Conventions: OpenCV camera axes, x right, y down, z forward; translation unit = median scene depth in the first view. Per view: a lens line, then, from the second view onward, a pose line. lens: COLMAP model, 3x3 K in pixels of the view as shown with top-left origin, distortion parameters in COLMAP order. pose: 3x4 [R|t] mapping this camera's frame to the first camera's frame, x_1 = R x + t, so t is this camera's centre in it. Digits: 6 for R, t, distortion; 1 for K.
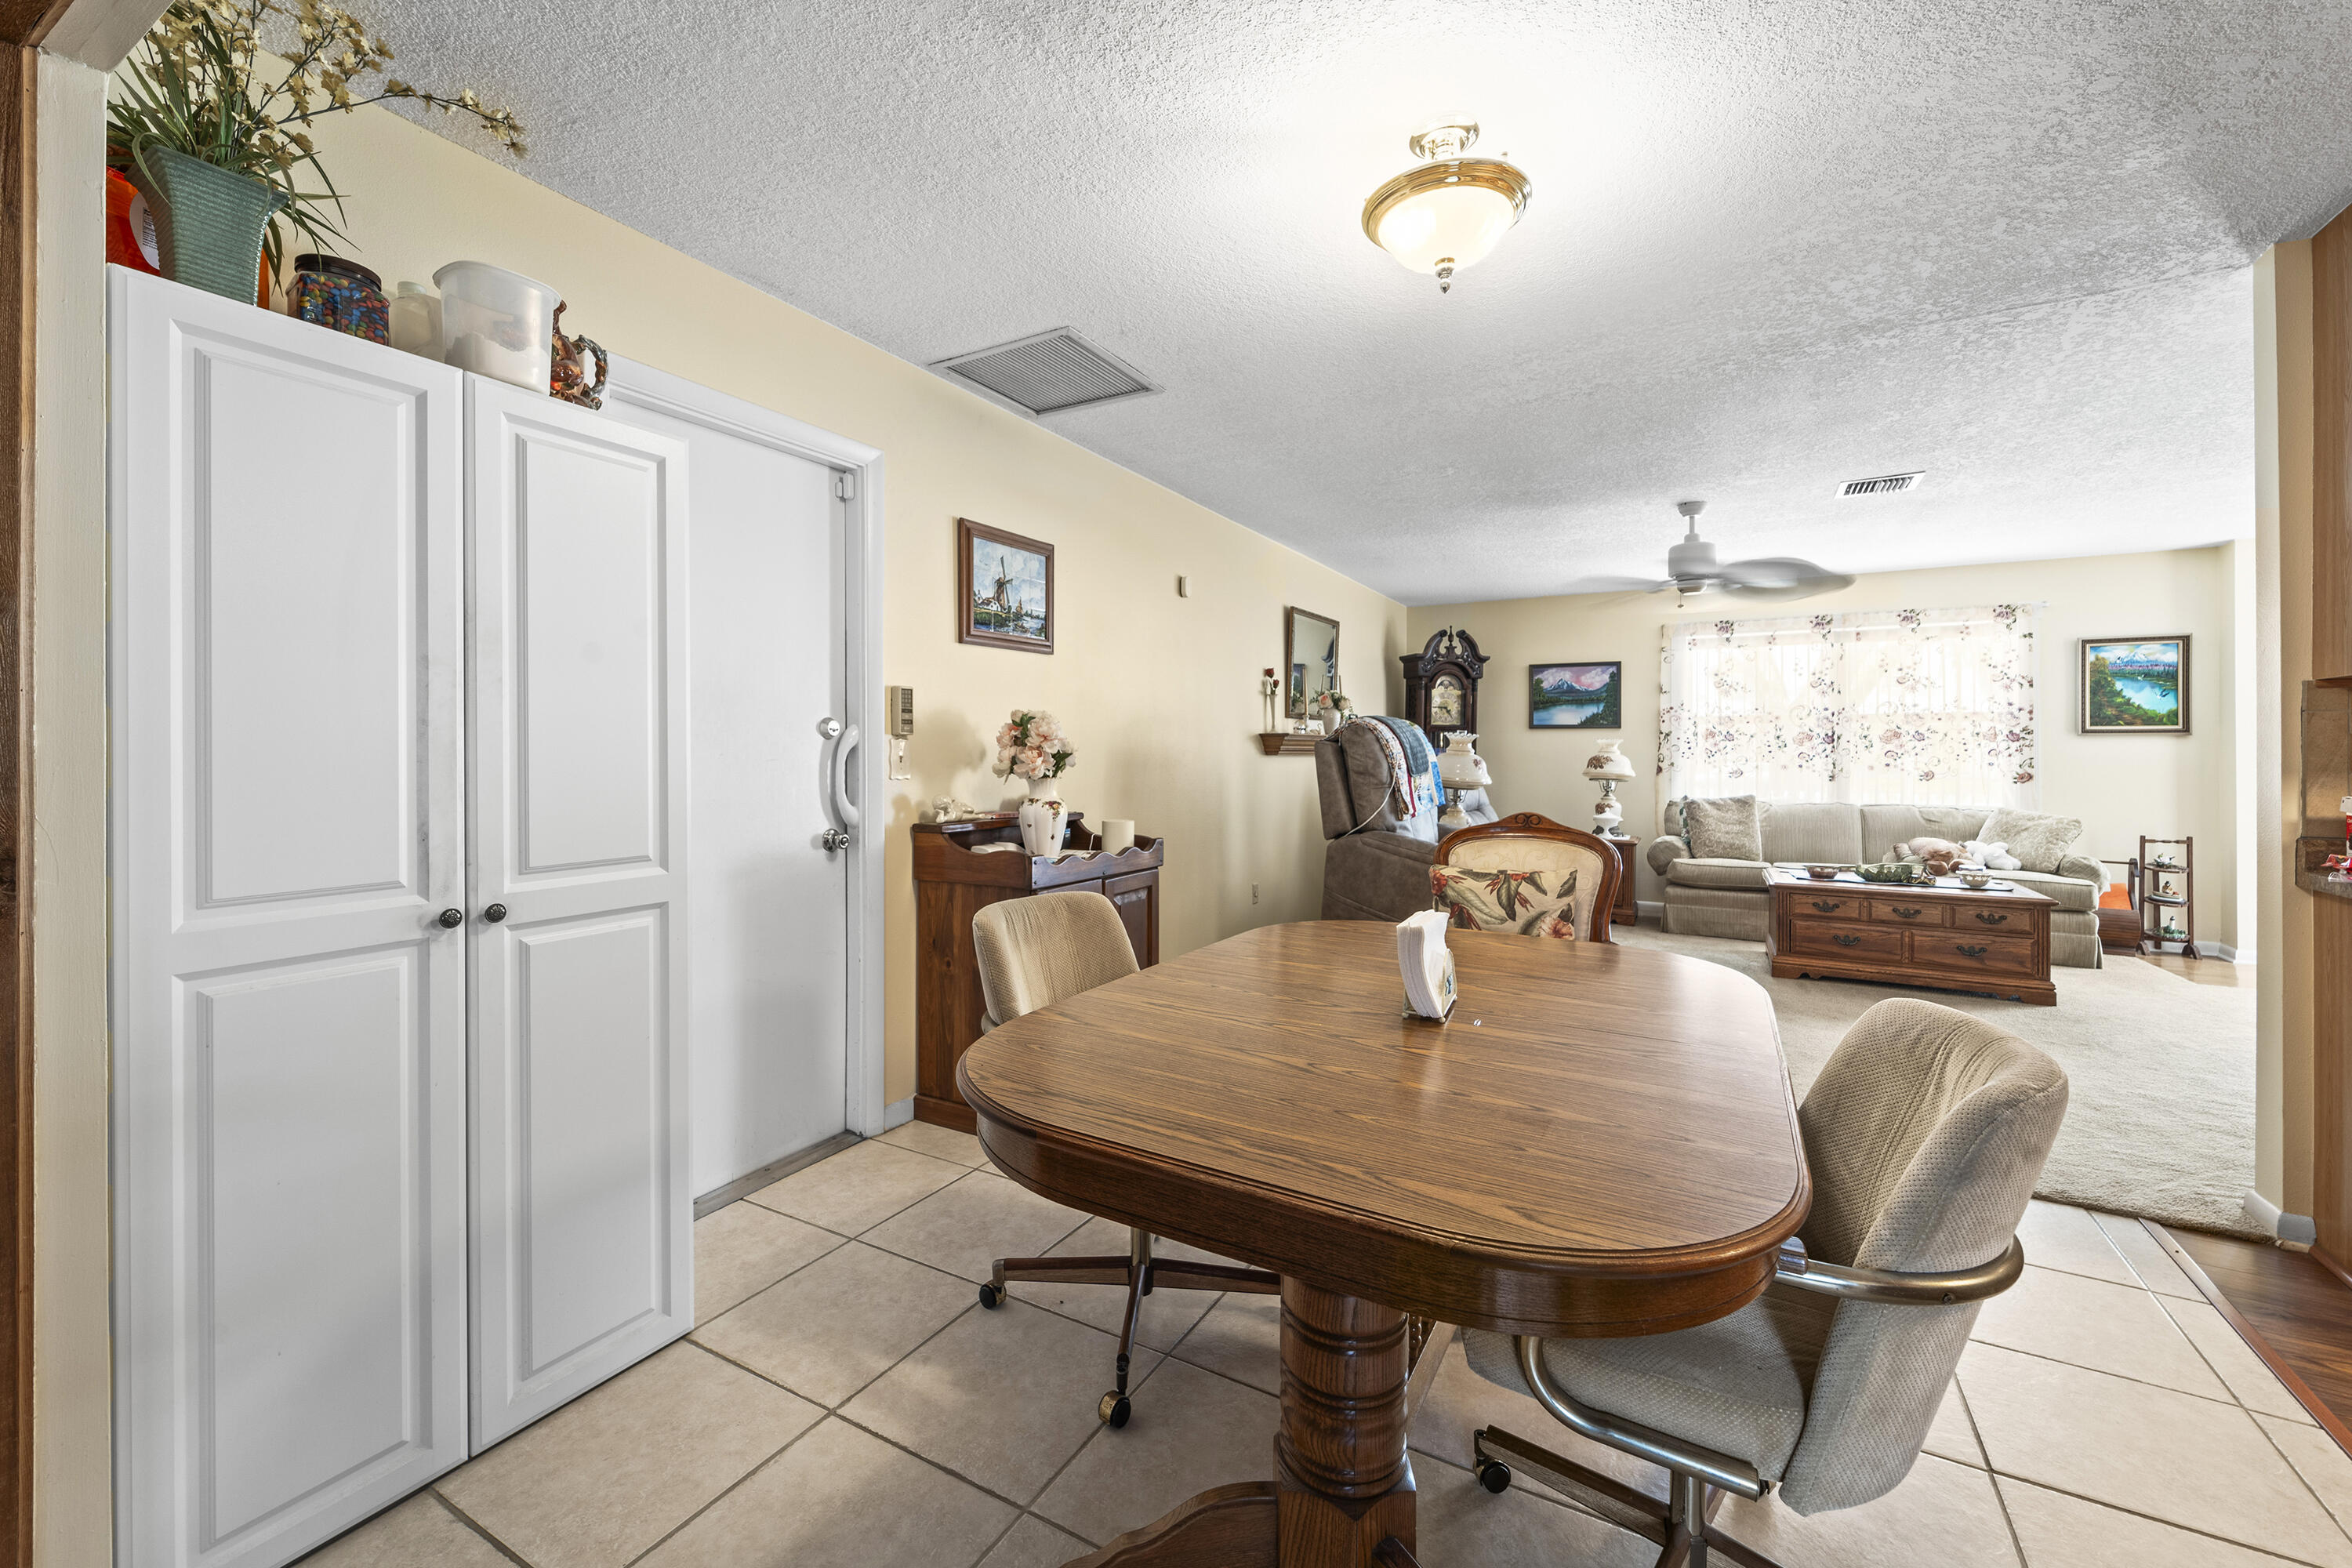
lens RADIAL K [[955.7, 0, 1154.6], [0, 955.7, 748.1], [0, 0, 1]] dist [-0.001261, -0.000561]
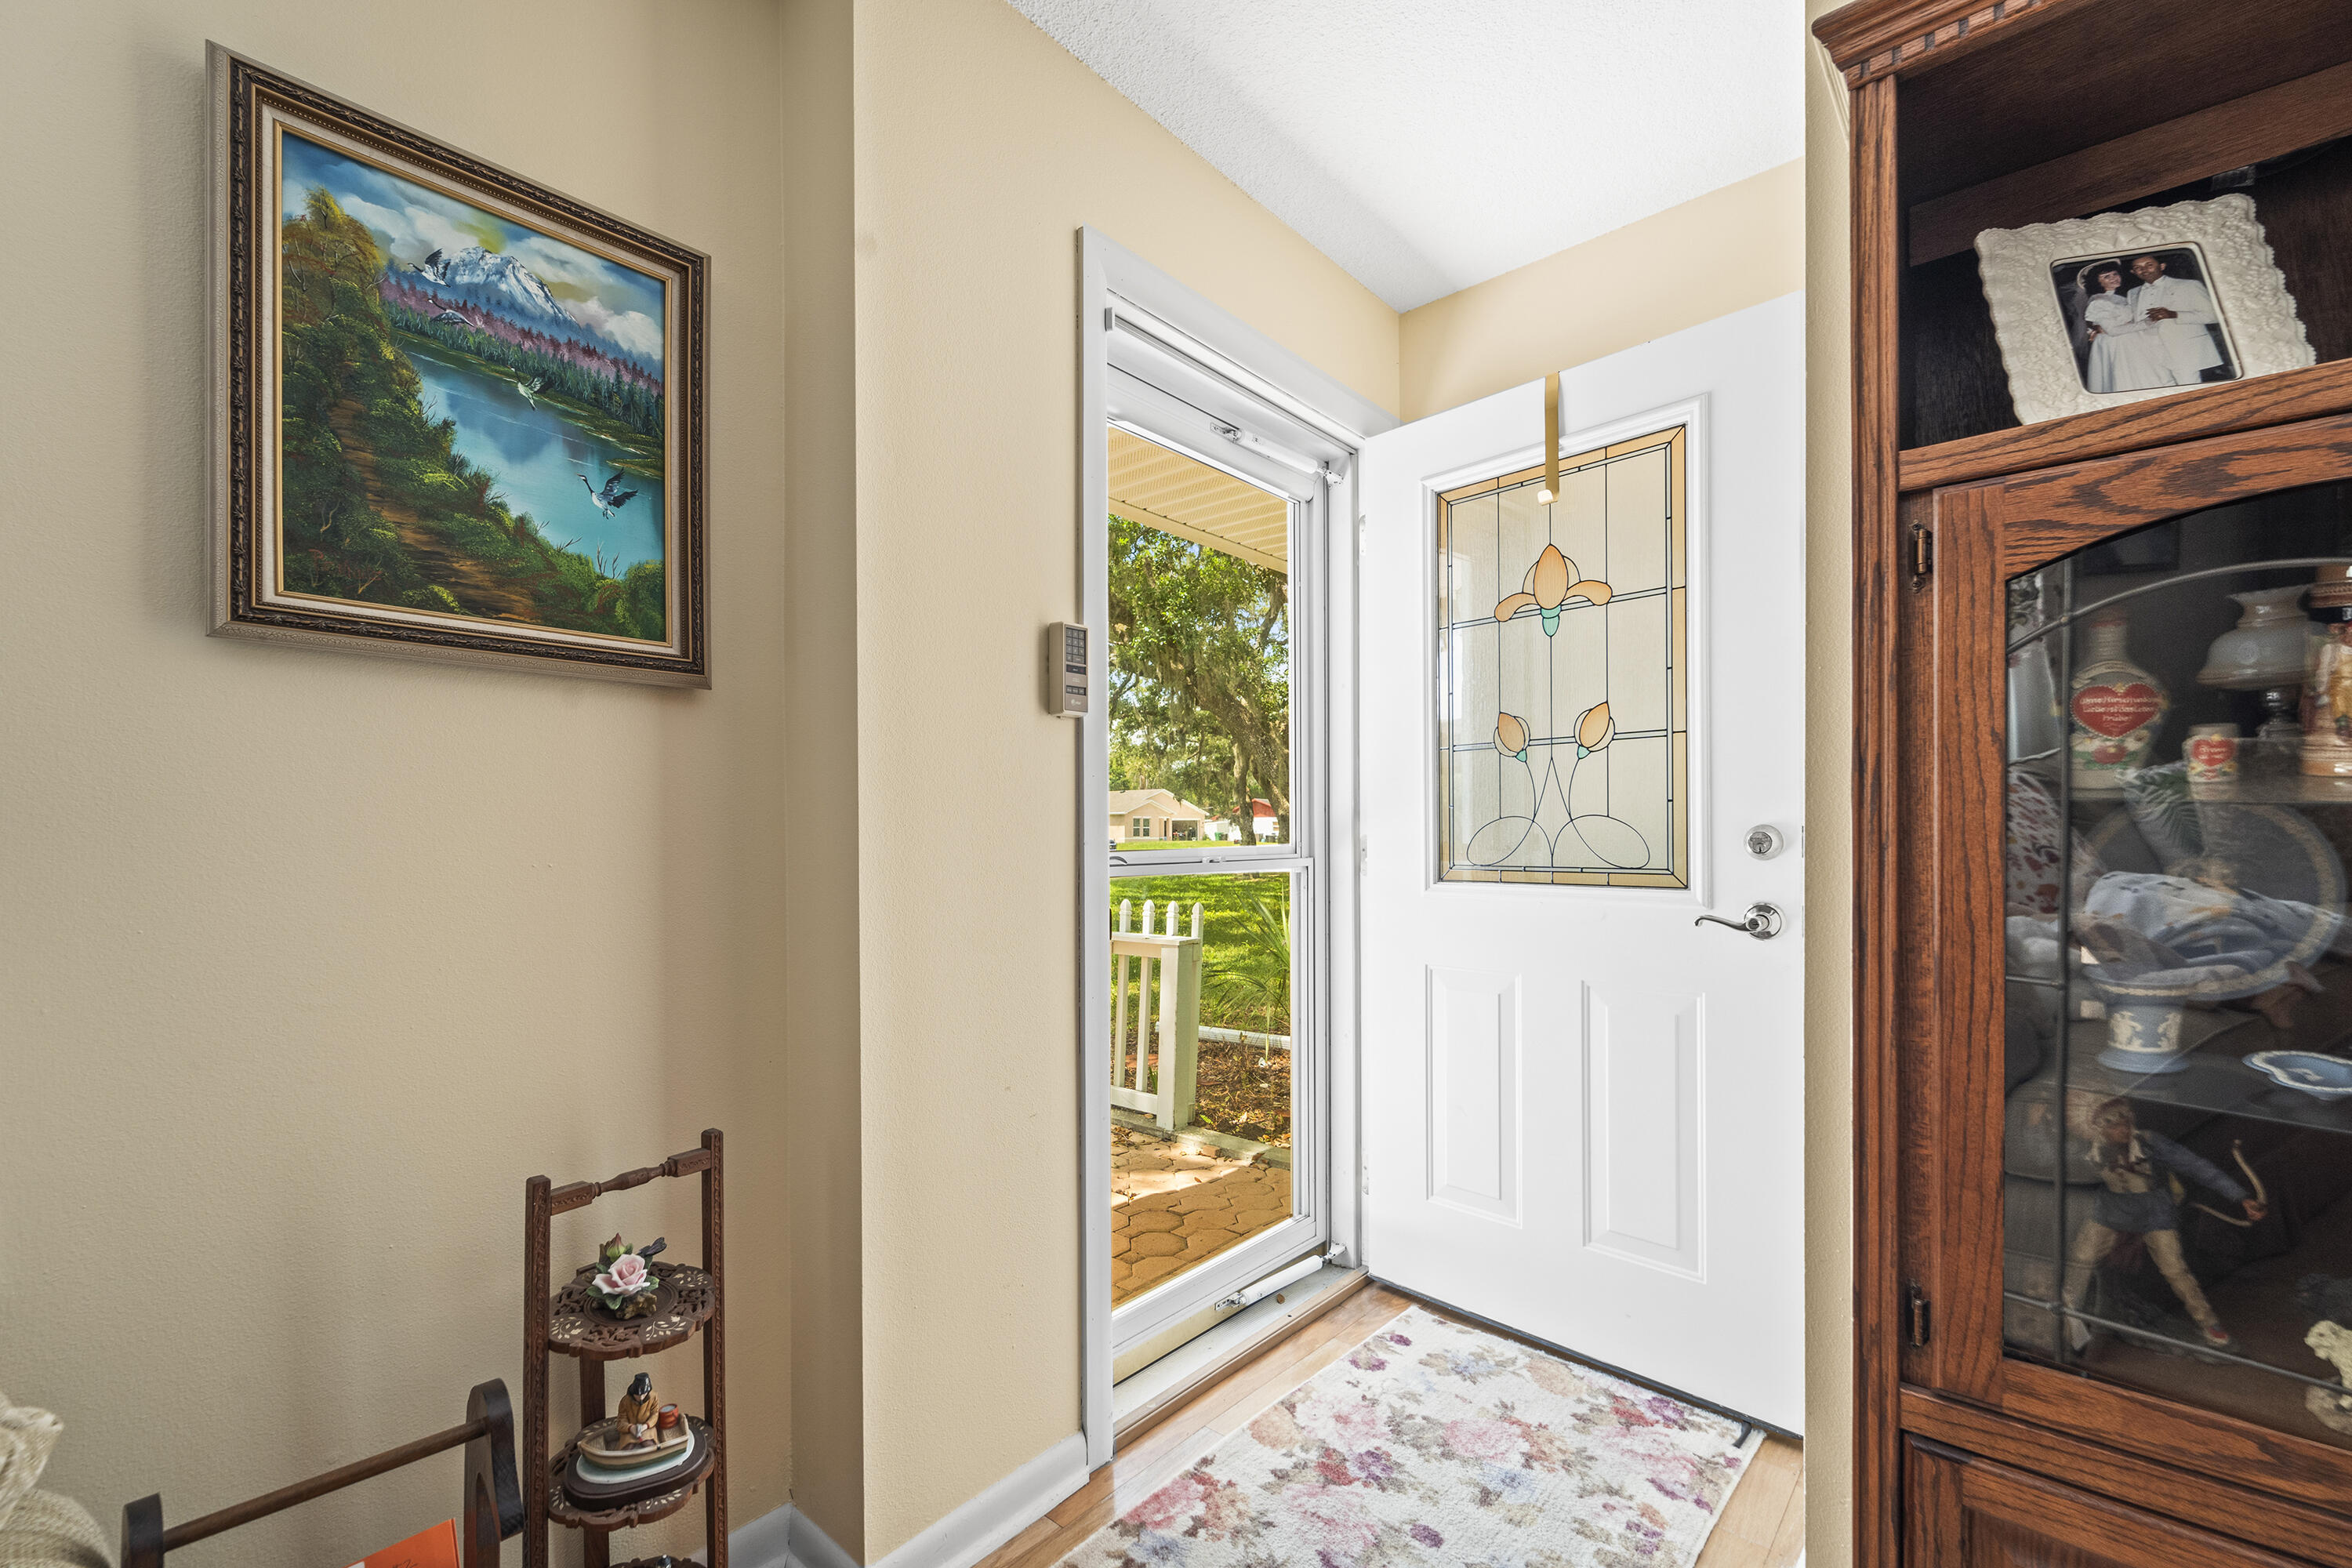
lens RADIAL K [[978.5, 0, 1170.4], [0, 978.5, 835.6], [0, 0, 1]] dist [-0.002122, -0.000745]
pose [[0.198122, -0.006874, 0.980153, 0.797749], [-0.000913, 0.999974, 0.007198, 0.019130], [-0.980177, -0.002321, 0.198110, 0.767984]]
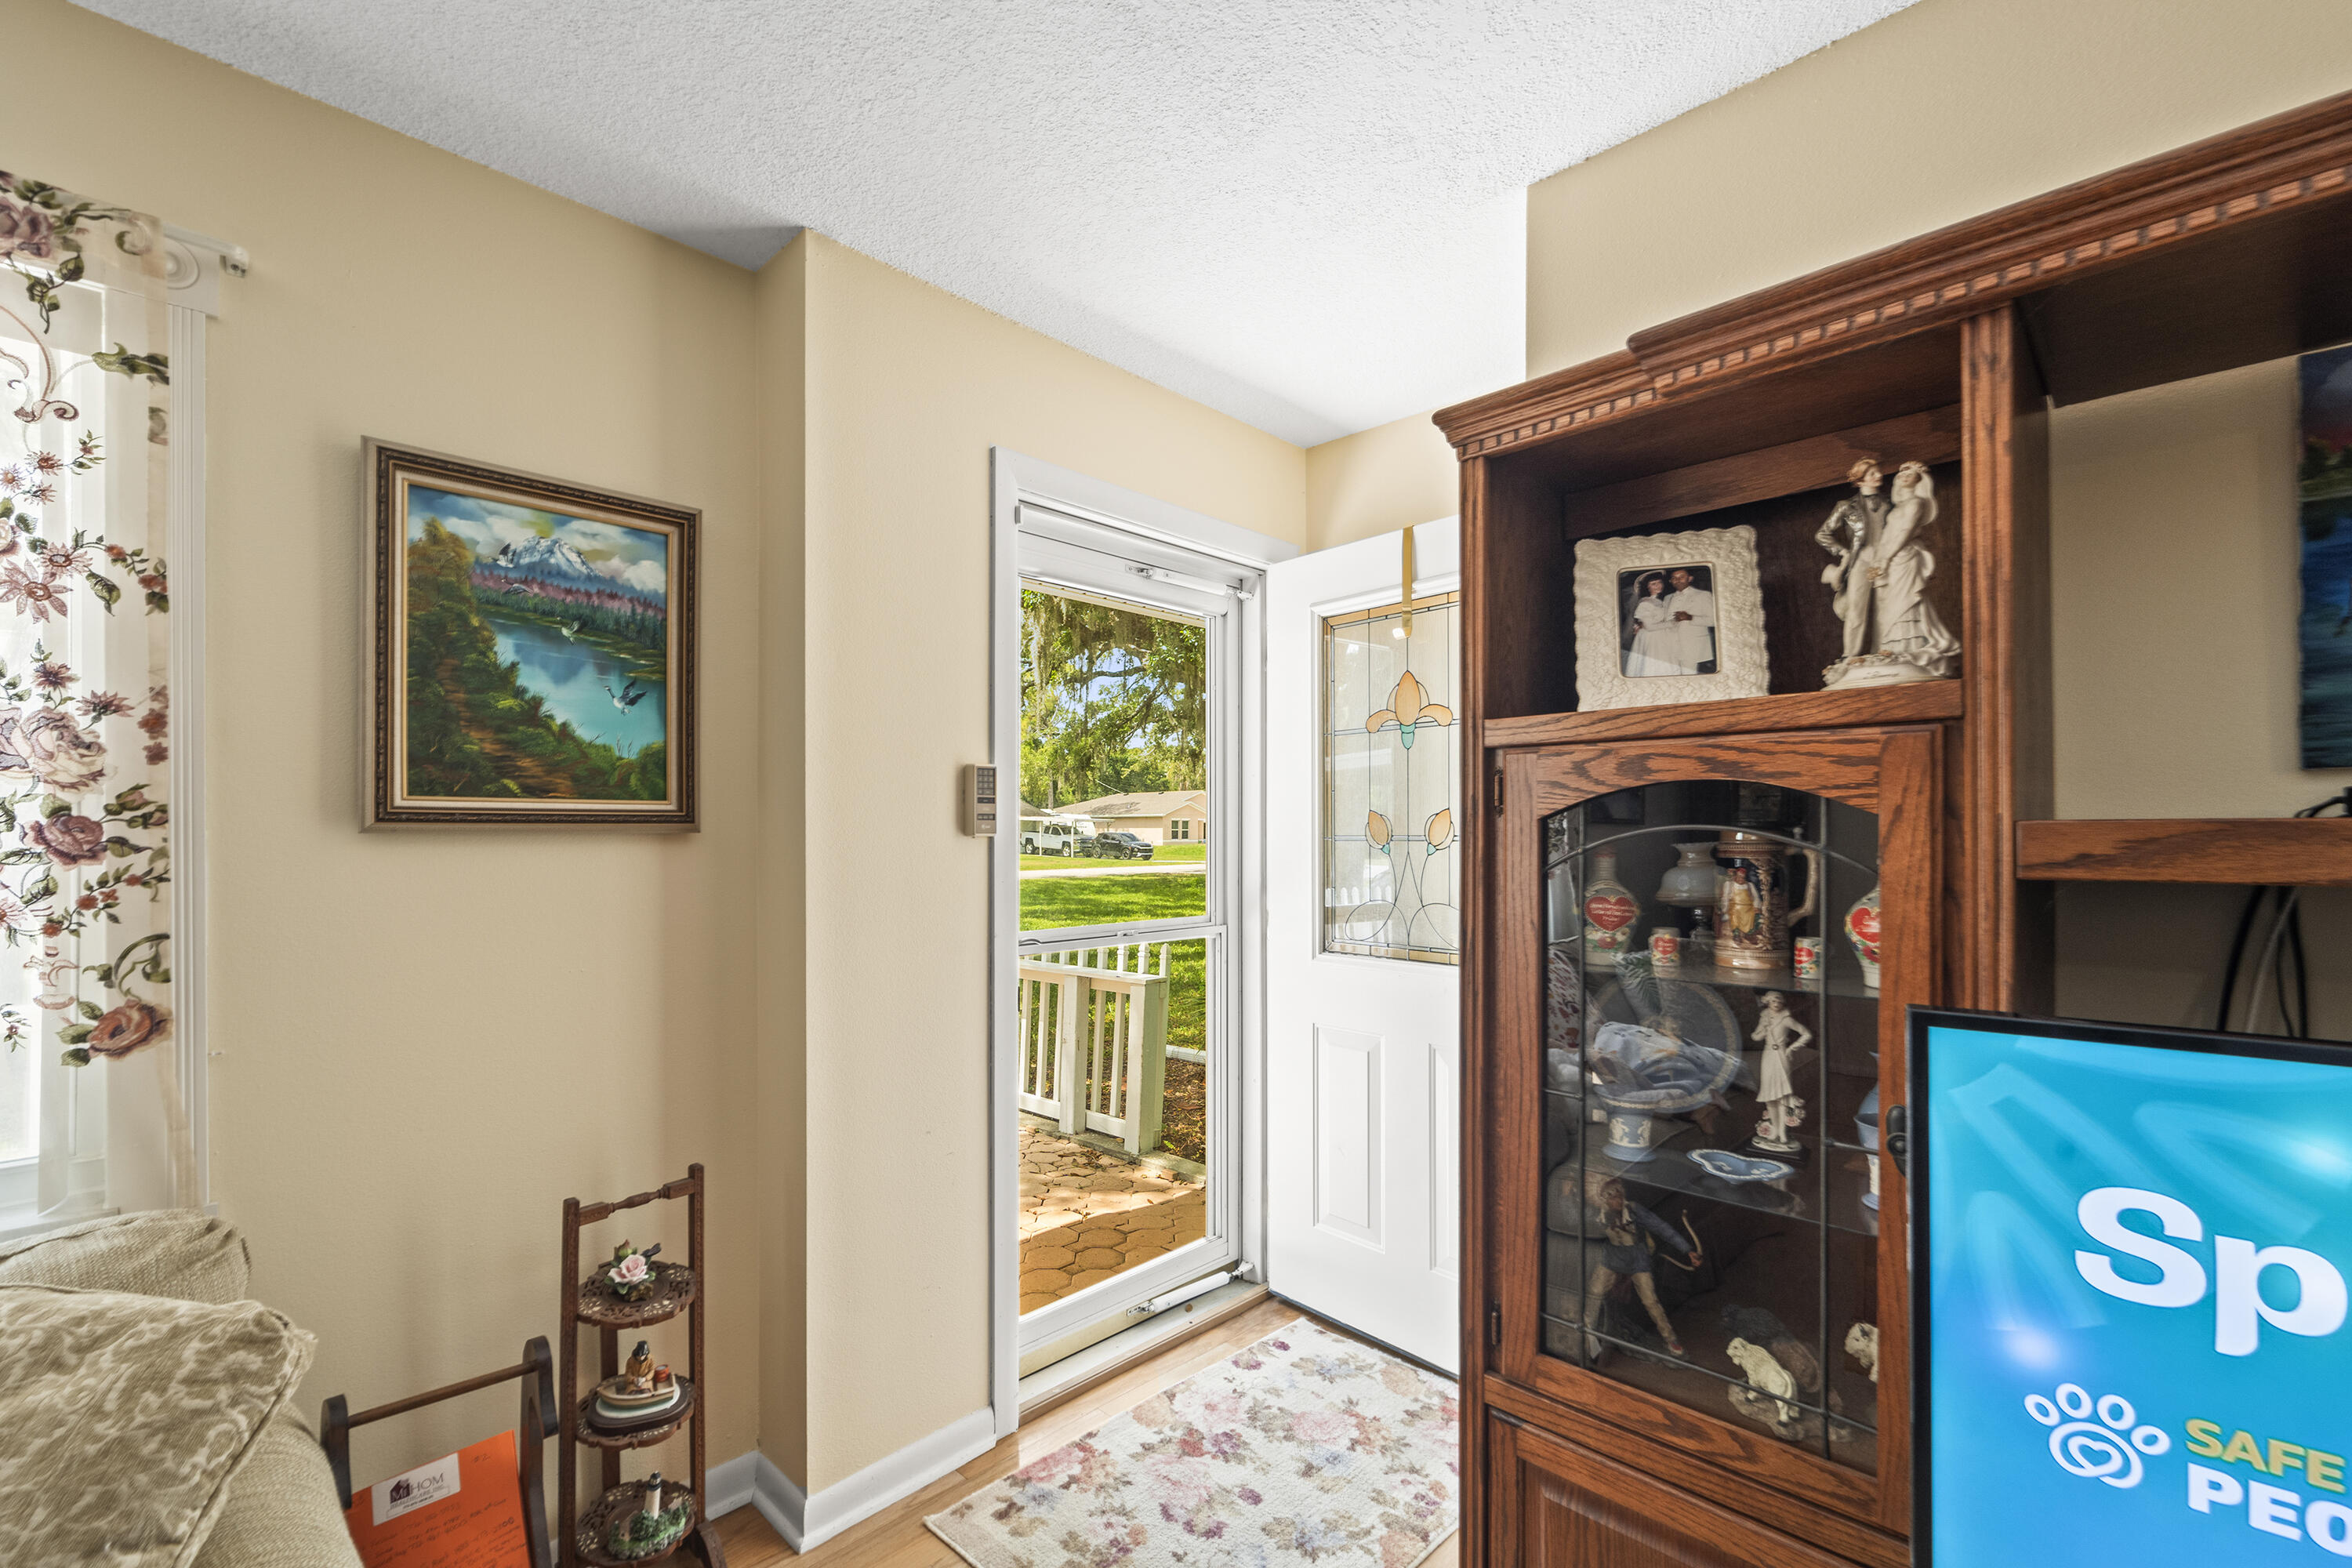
lens RADIAL K [[1005.6, 0, 1151.4], [0, 1005.6, 826.6], [0, 0, 1]] dist [-0.004411, 0.000392]
pose [[0.258092, 0.002224, 0.966118, 0.735395], [-0.002998, 0.999994, -0.001501, -0.014202], [-0.966116, -0.002509, 0.258097, 0.703011]]
